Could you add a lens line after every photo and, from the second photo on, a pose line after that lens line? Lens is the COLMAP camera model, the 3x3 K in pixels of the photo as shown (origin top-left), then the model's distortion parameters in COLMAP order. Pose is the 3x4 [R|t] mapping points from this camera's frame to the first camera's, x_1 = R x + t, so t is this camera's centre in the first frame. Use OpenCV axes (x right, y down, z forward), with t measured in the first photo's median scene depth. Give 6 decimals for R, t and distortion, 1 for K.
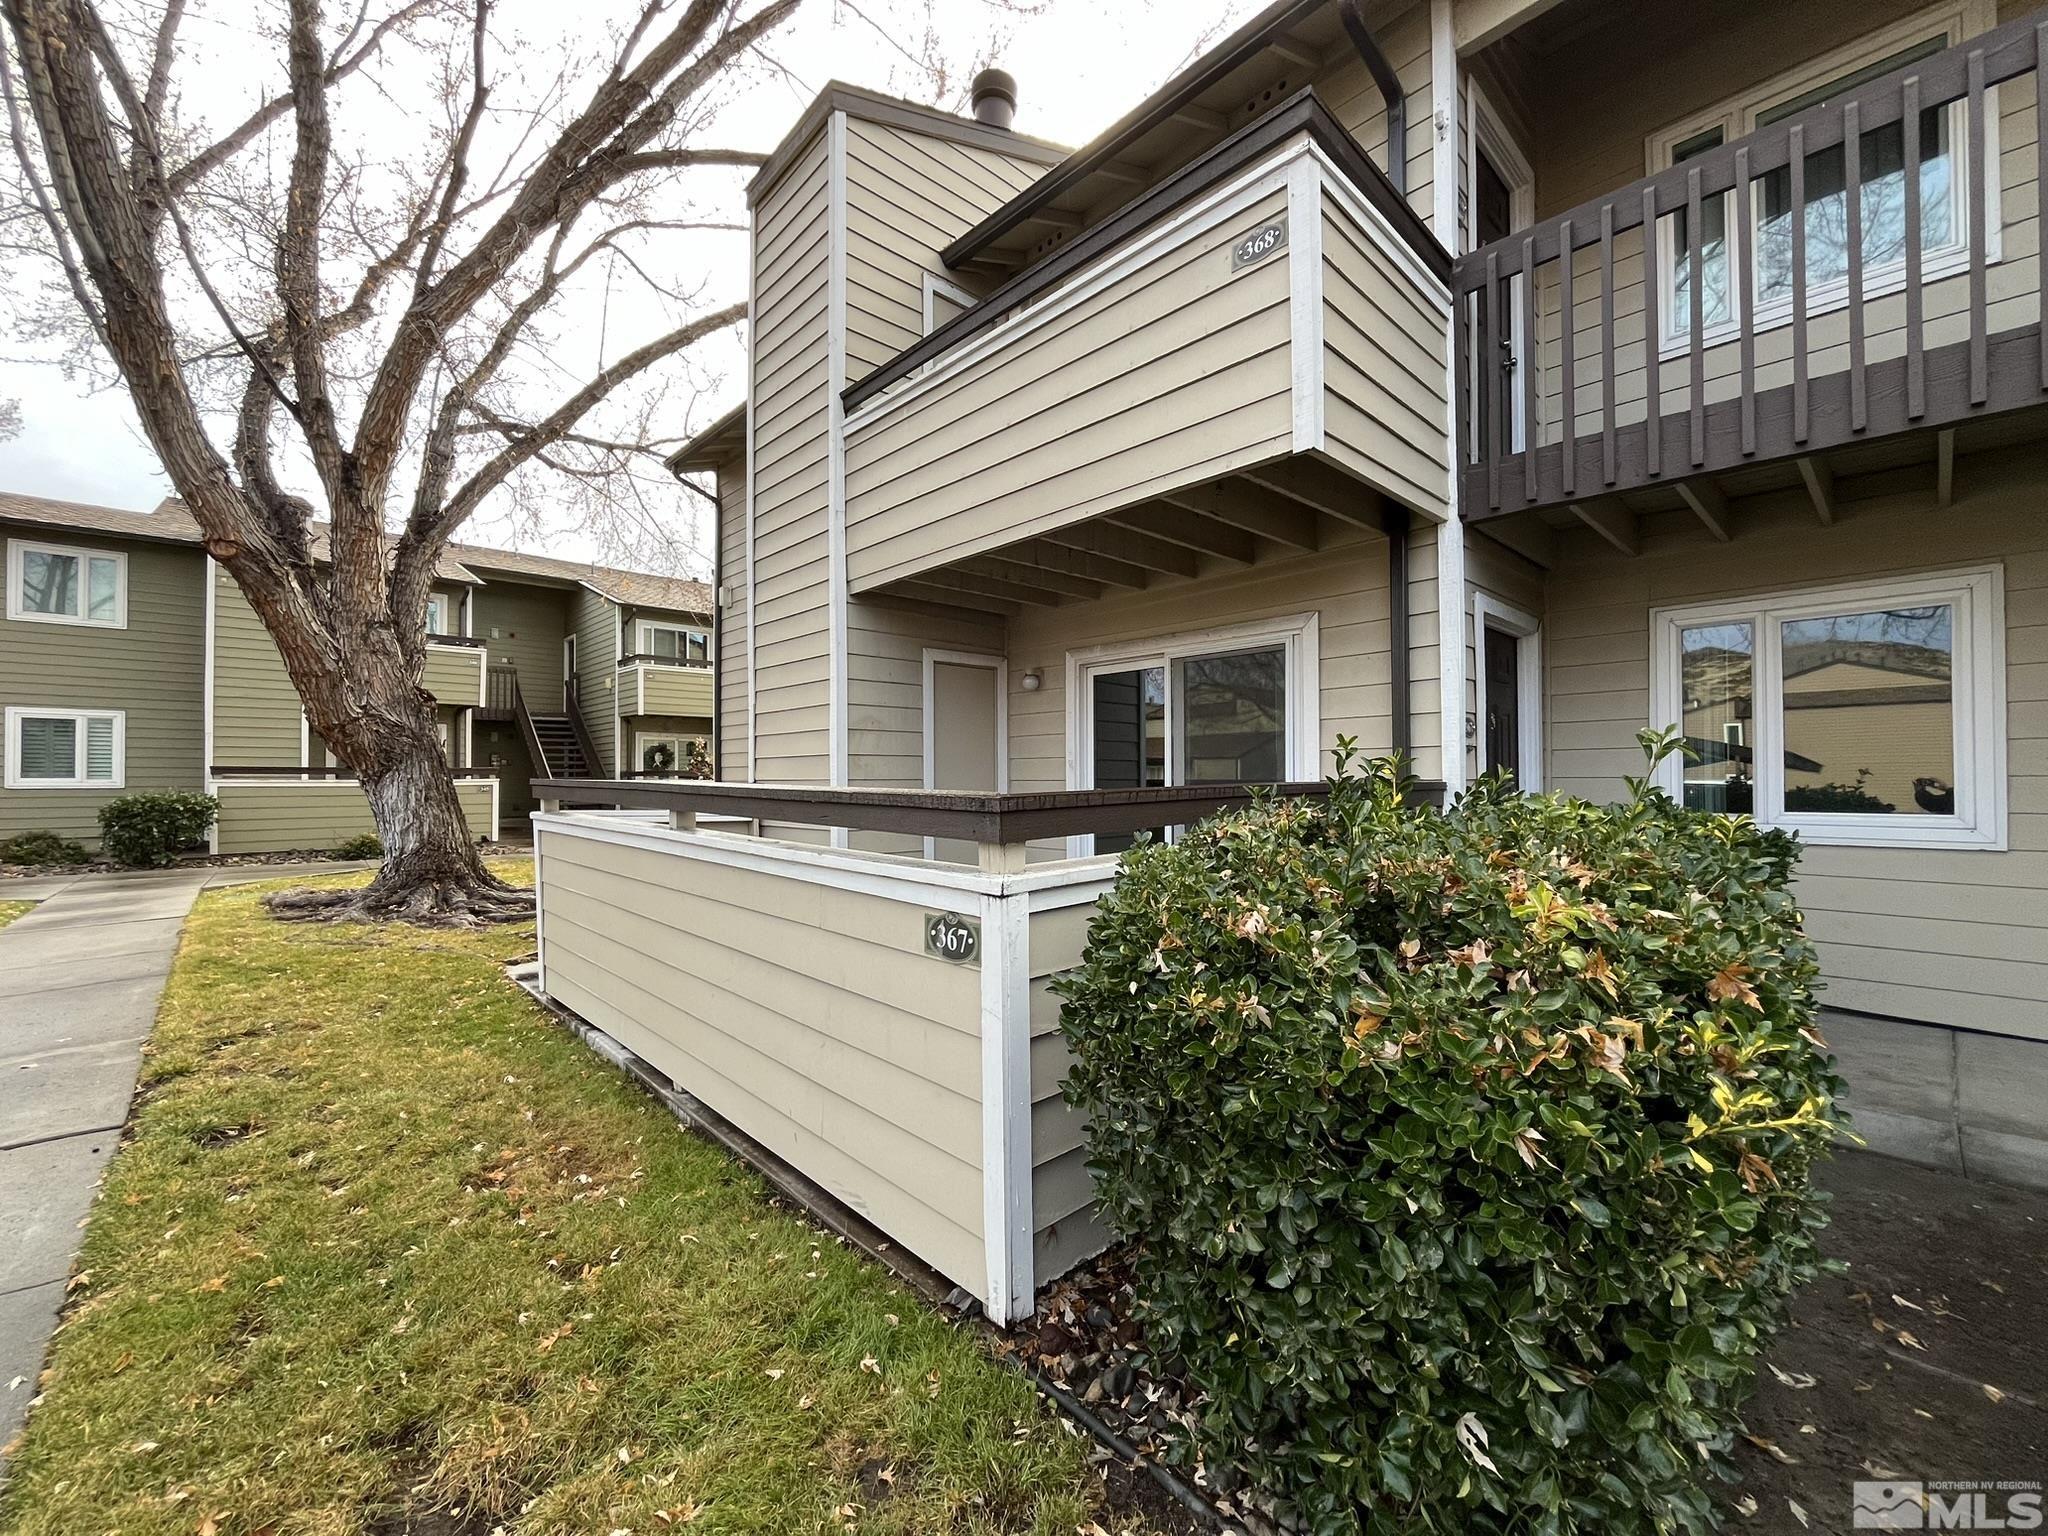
lens RADIAL K [[833.5, 0, 1022.9], [0, 833.5, 772.4], [0, 0, 1]] dist [-0.002737, -0.000802]
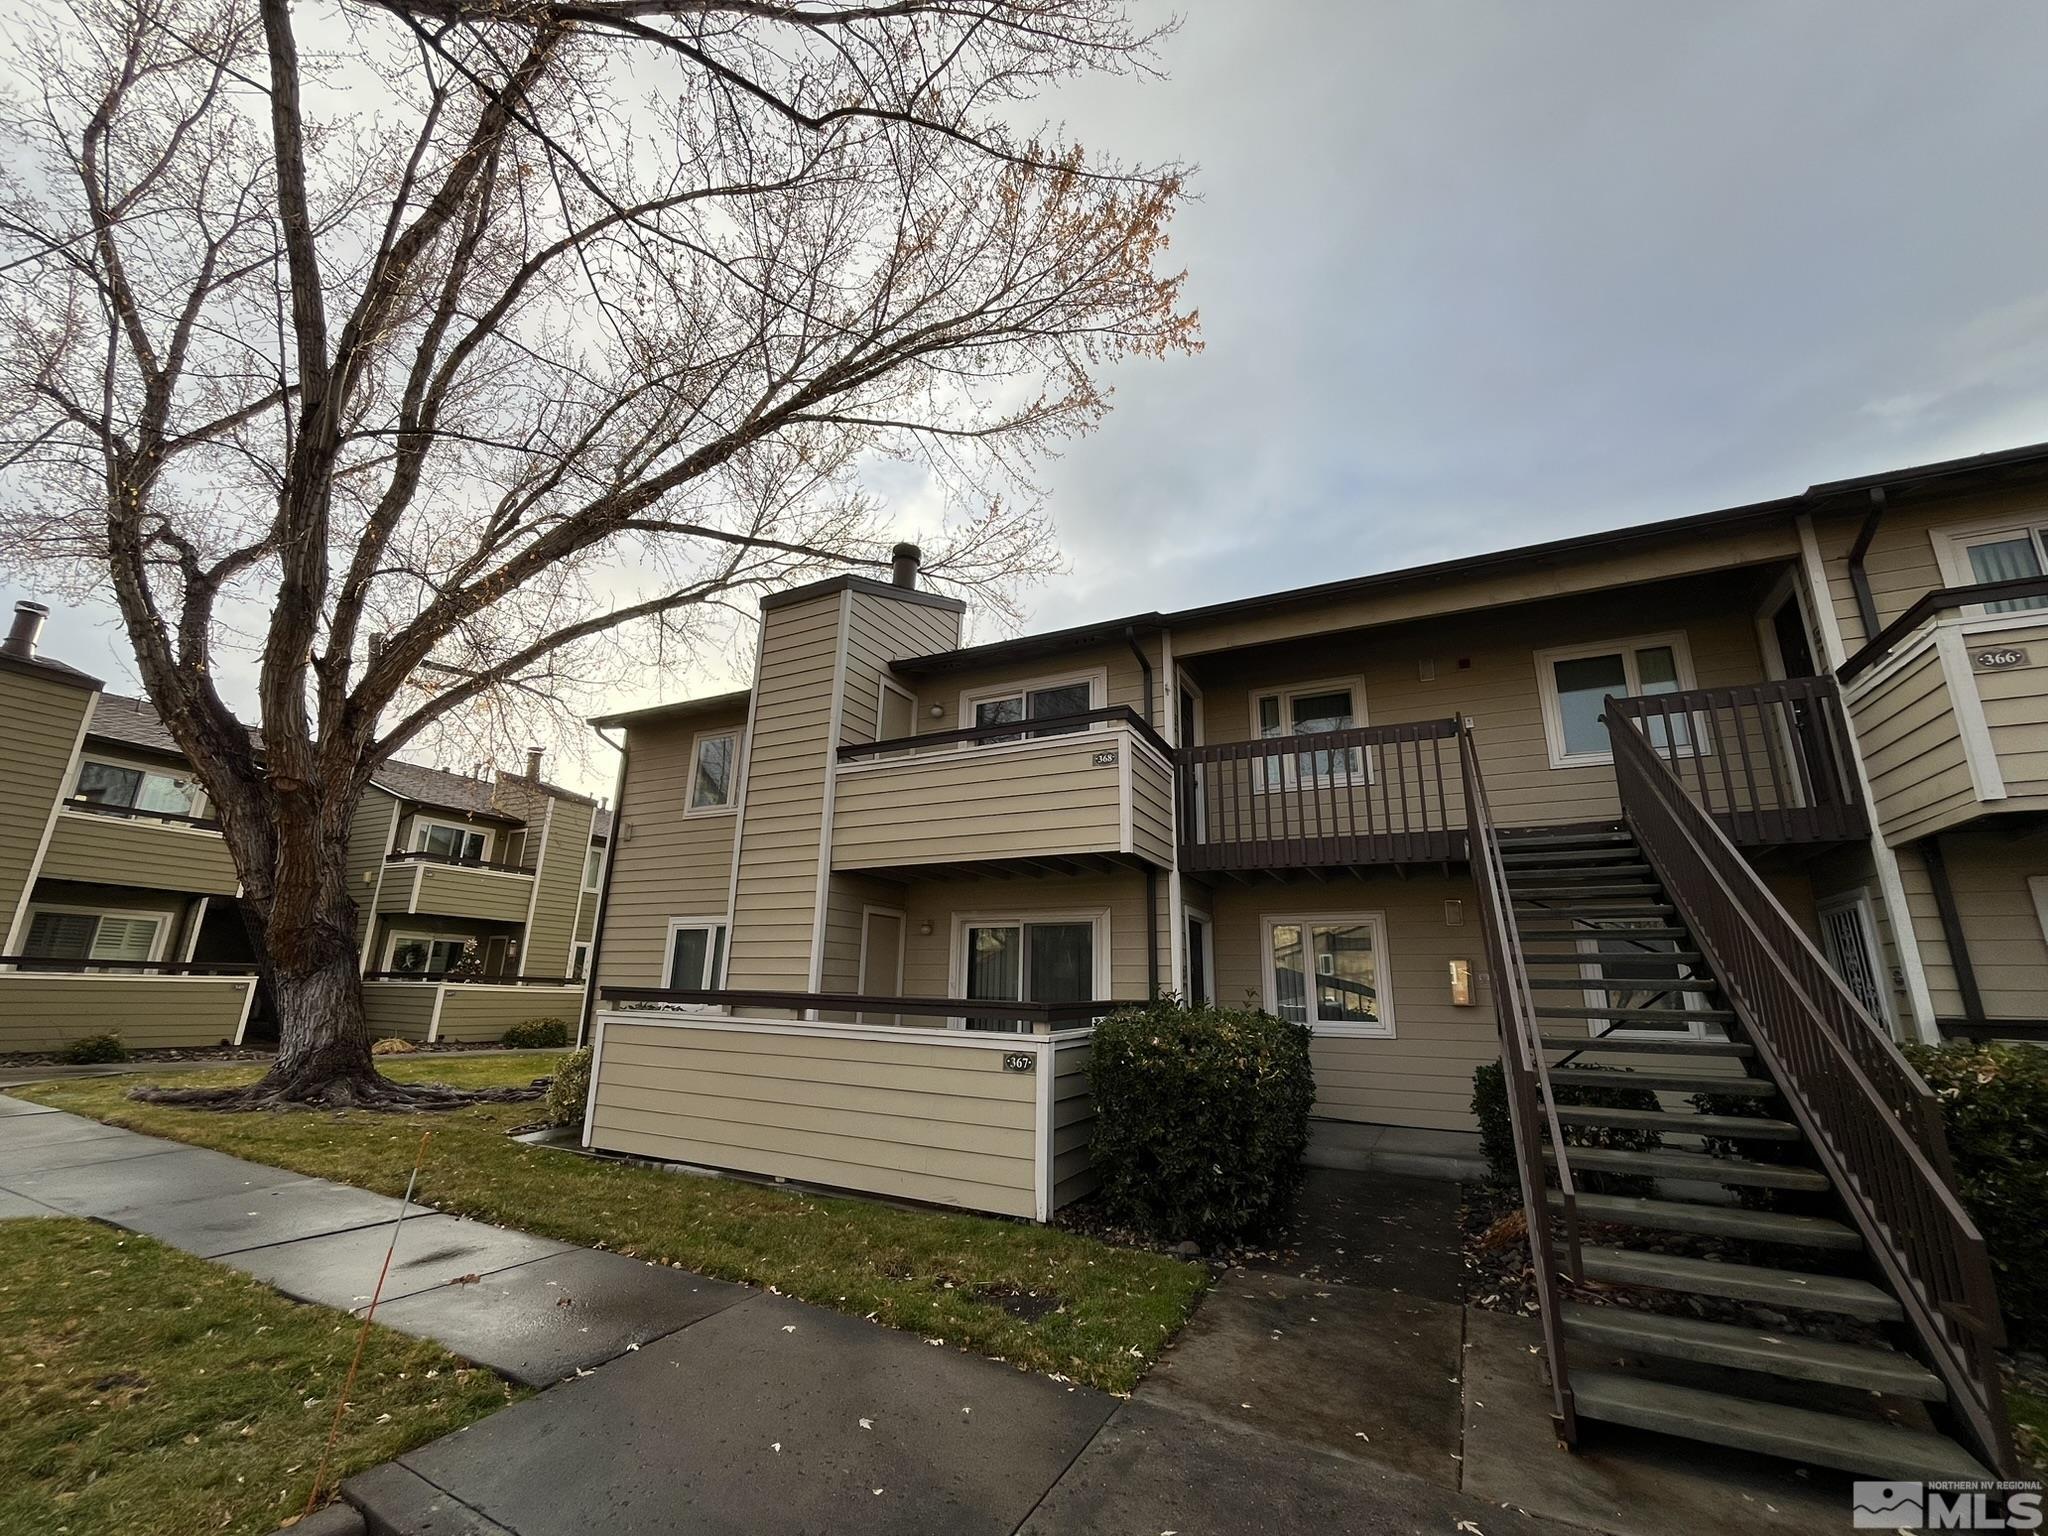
lens RADIAL K [[833.5, 0, 1024.5], [0, 833.5, 770.9], [0, 0, 1]] dist [-0.002737, -0.000802]
pose [[0.937722, 0.113197, 0.328426, -0.523883], [-0.027330, 0.966530, -0.255095, -0.004445], [-0.346310, 0.230232, 0.909430, -0.781112]]
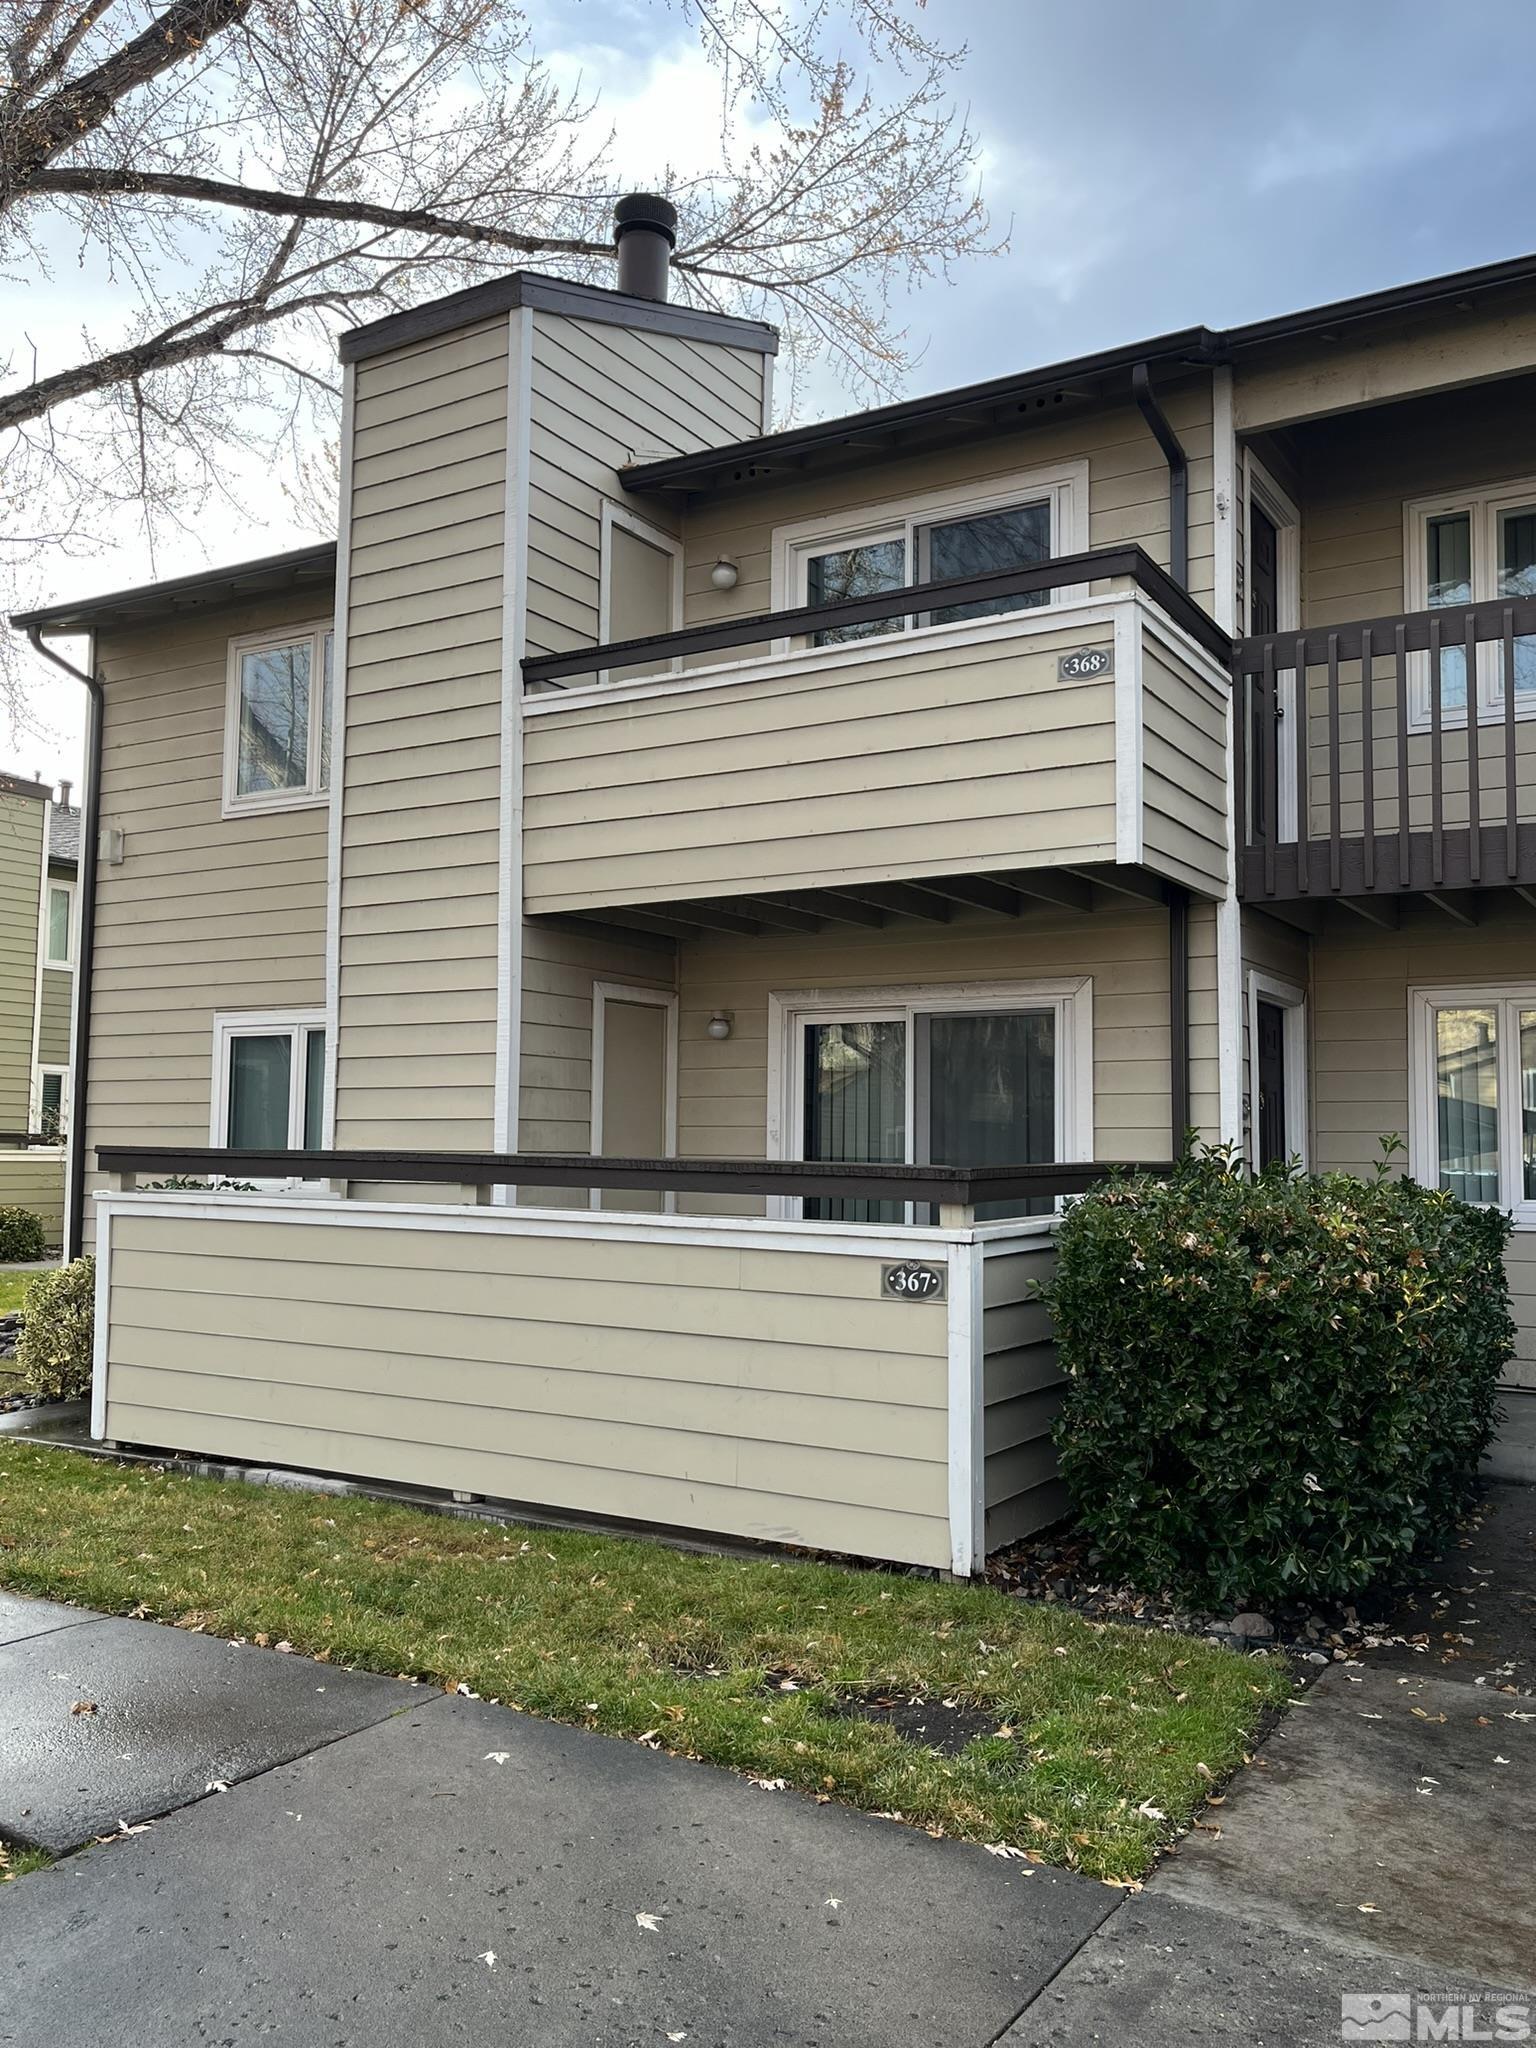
lens RADIAL K [[1694.1, 0, 781.0], [0, 1694.1, 1029.6], [0, 0, 1]] dist [0.056152, -0.075548]
pose [[0.961933, 0.034961, 0.271040, -0.524203], [-0.017089, 0.997538, -0.068021, -0.001768], [-0.272751, 0.060800, 0.960162, -0.761527]]
